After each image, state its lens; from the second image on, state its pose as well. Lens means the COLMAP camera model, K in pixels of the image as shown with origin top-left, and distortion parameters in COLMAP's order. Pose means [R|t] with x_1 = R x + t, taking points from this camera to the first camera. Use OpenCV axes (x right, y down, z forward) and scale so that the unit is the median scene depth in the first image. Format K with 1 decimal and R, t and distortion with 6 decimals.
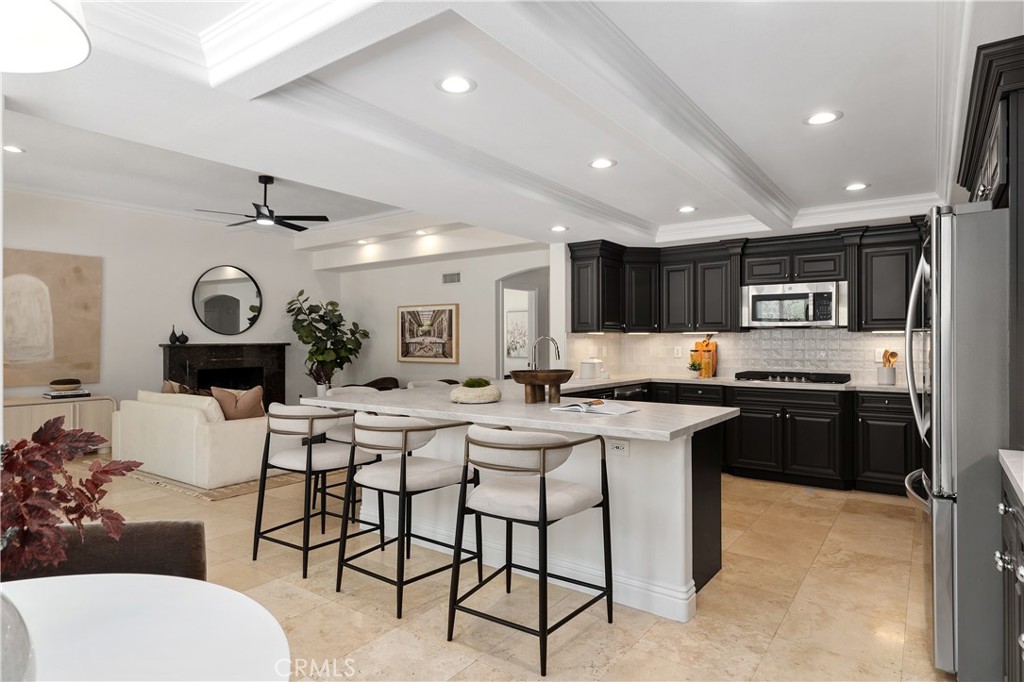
lens RADIAL K [[580.8, 0, 507.3], [0, 580.8, 337.8], [0, 0, 1]] dist [0.002694, 0.000495]
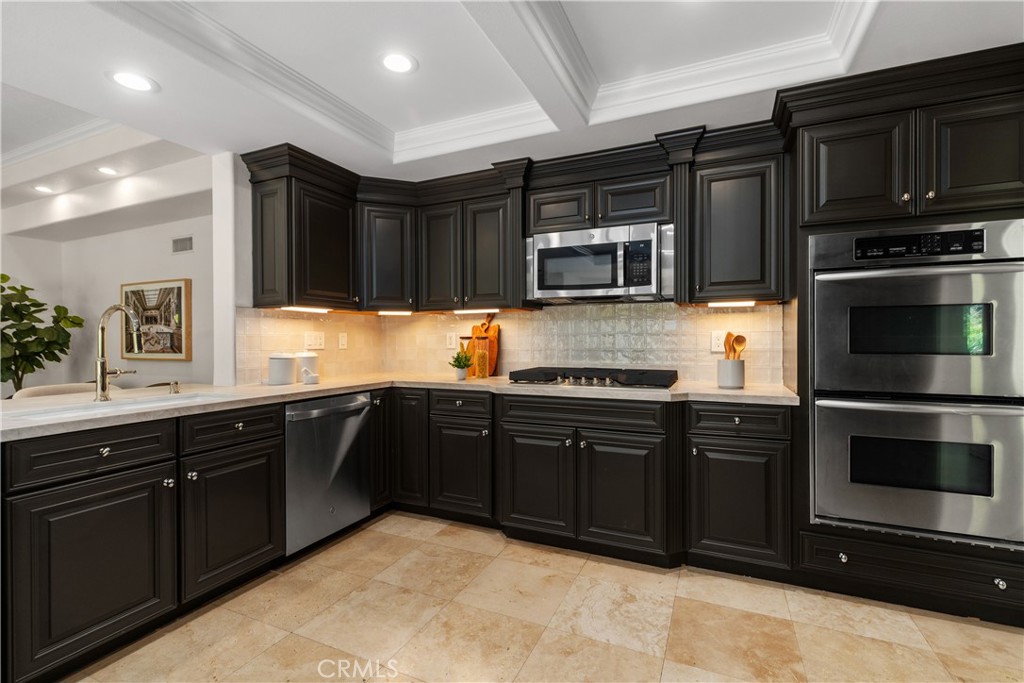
lens RADIAL K [[465.6, 0, 514.0], [0, 465.6, 343.4], [0, 0, 1]] dist [0.005218, 0.000287]
pose [[0.977210, -0.005114, 0.212213, 0.276780], [0.002278, 0.999905, 0.013606, 0.022517], [-0.212262, -0.012813, 0.977129, 0.487056]]
